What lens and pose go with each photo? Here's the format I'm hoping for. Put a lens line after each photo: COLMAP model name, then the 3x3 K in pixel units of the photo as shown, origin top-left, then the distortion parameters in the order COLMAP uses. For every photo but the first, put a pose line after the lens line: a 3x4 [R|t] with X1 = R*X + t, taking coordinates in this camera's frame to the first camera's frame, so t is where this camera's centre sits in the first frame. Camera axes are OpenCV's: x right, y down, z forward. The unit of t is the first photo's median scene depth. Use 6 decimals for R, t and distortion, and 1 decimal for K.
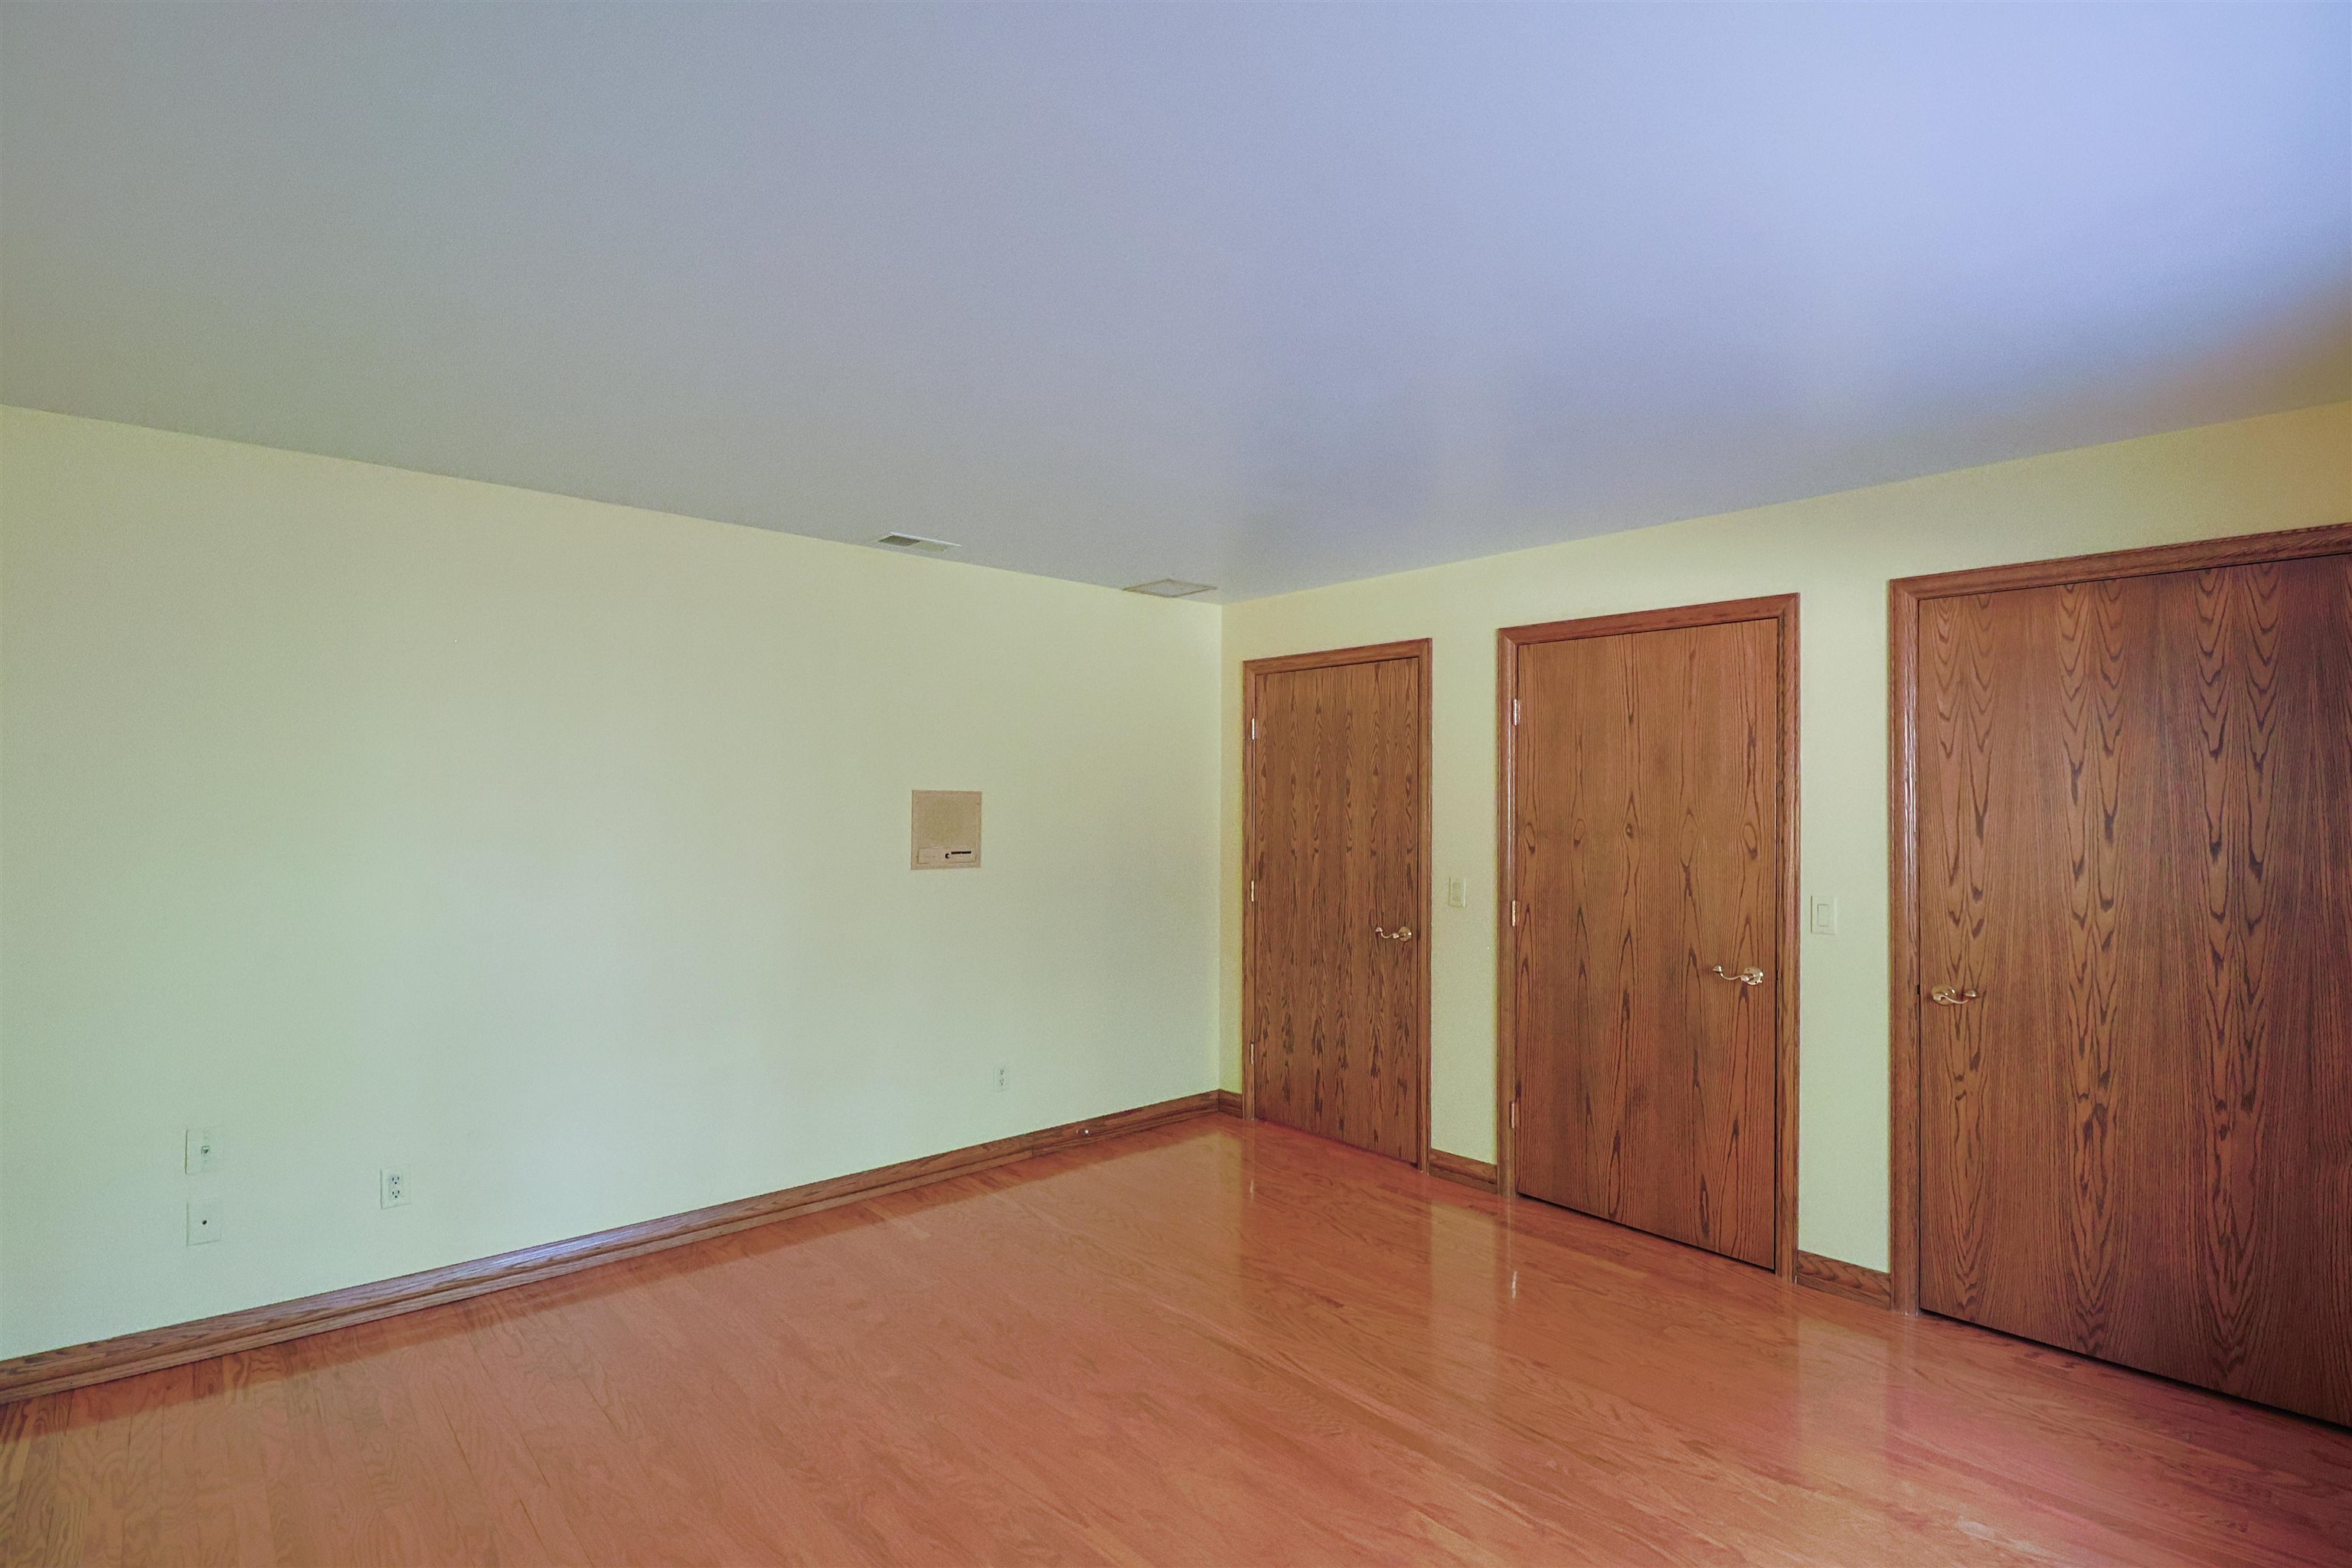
lens RADIAL K [[1119.9, 0, 1176.0], [0, 1119.9, 784.0], [0, 0, 1]] dist [-0.001721, -0.000500]
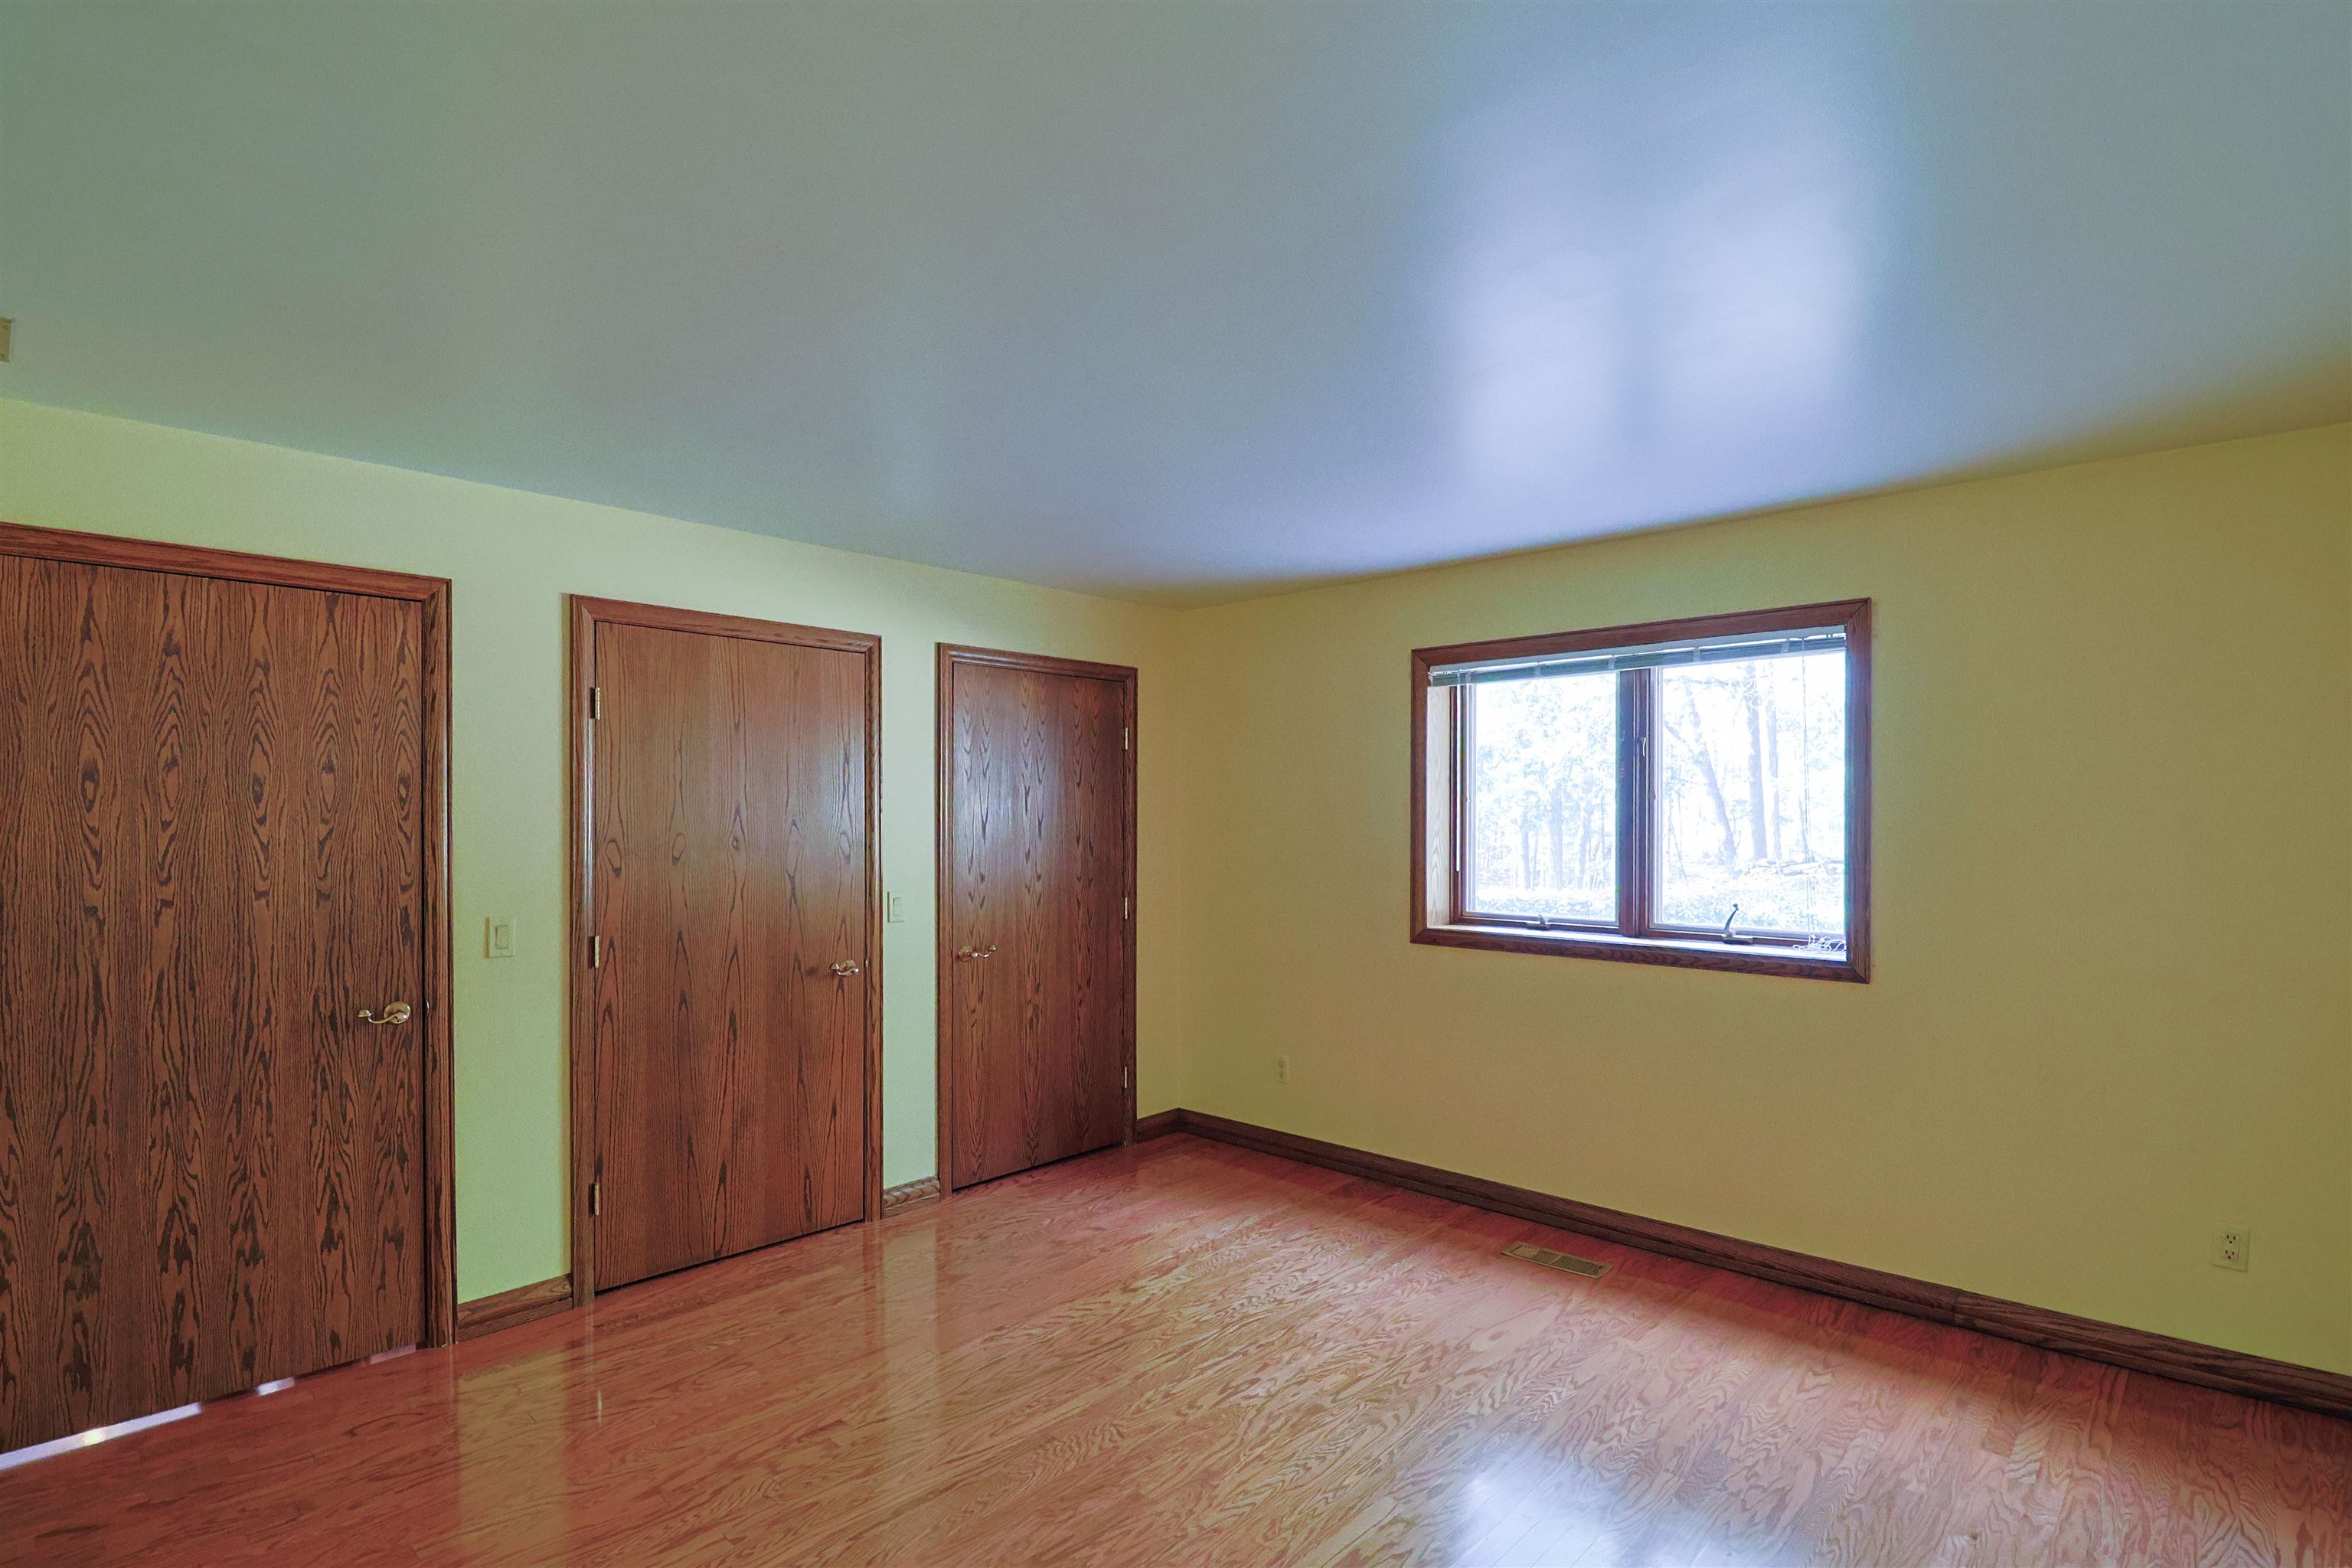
lens RADIAL K [[1172.7, 0, 1178.5], [0, 1172.7, 813.6], [0, 0, 1]] dist [0.000337, -0.012461]
pose [[-0.086339, -0.000508, 0.996266, -0.610185], [-0.013143, 0.999913, -0.000629, 0.011103], [-0.996179, -0.013149, -0.086338, 0.686682]]
